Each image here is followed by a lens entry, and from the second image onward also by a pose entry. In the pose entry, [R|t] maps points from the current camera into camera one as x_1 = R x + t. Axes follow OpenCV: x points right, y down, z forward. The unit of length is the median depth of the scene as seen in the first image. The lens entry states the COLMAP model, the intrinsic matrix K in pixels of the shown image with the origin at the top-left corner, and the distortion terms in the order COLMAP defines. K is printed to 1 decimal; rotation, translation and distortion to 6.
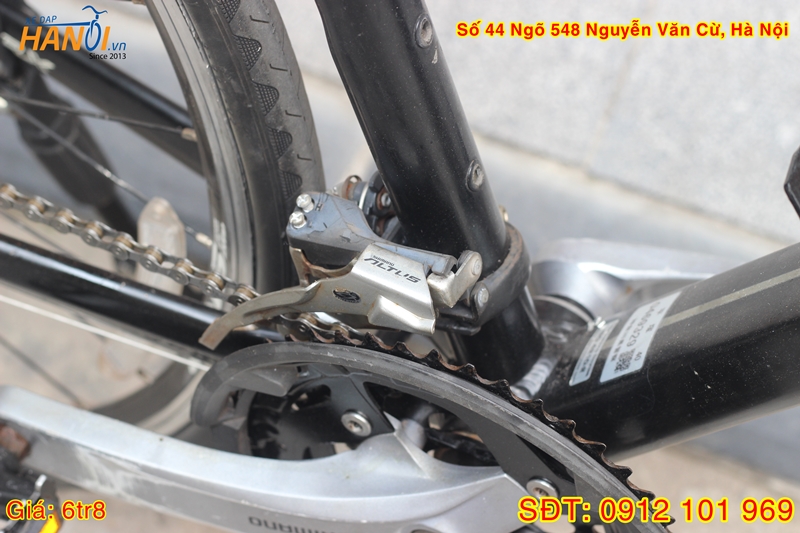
lens RADIAL K [[1899.1, 0, 401.5], [0, 1899.1, 265.7], [0, 0, 1]] dist [-0.087025, 0.000000]
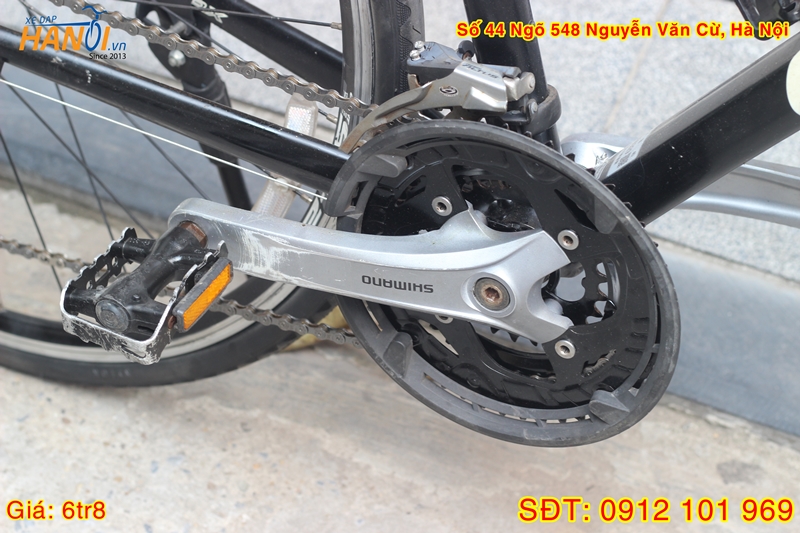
lens RADIAL K [[1899.1, 0, 398.9], [0, 1899.1, 267.5], [0, 0, 1]] dist [-0.087025, 0.000000]
pose [[0.997804, 0.052583, 0.040283, -0.119358], [-0.041501, 0.970249, -0.238525, 0.504836], [-0.051627, 0.236329, 0.970301, -0.446349]]
